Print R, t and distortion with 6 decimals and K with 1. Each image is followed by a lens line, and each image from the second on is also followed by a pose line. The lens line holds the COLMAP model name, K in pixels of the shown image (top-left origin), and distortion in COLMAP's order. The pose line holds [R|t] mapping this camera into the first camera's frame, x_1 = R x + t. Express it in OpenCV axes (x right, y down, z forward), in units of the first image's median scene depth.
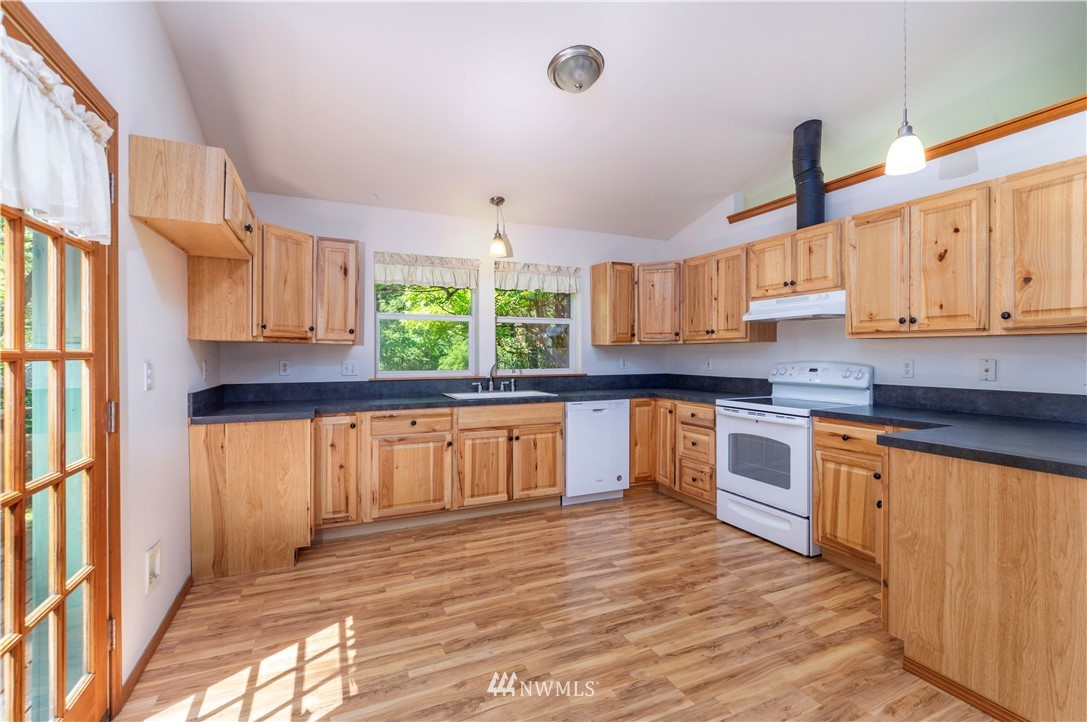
lens RADIAL K [[489.6, 0, 547.6], [0, 489.6, 352.7], [0, 0, 1]] dist [-0.001851, -0.000124]
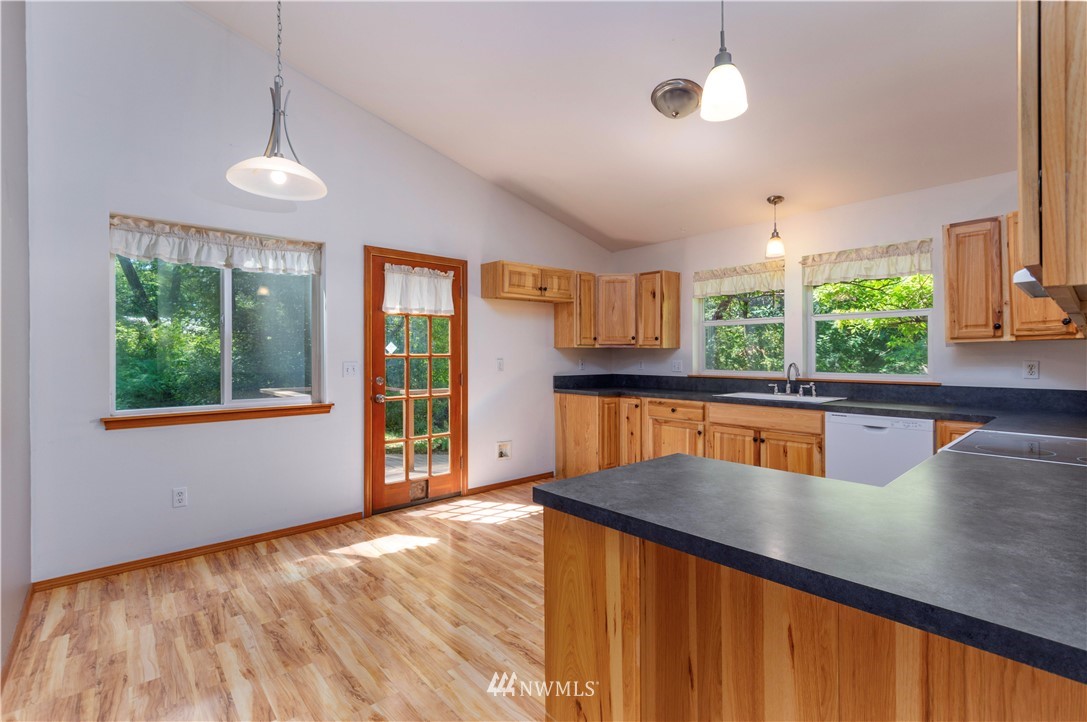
lens RADIAL K [[489.6, 0, 548.1], [0, 489.6, 357.8], [0, 0, 1]] dist [-0.001851, -0.000124]
pose [[0.289231, 0.006109, -0.957240, 0.769195], [0.000425, 0.999979, 0.006510, 0.000787], [0.957259, -0.002290, 0.289222, 0.304534]]
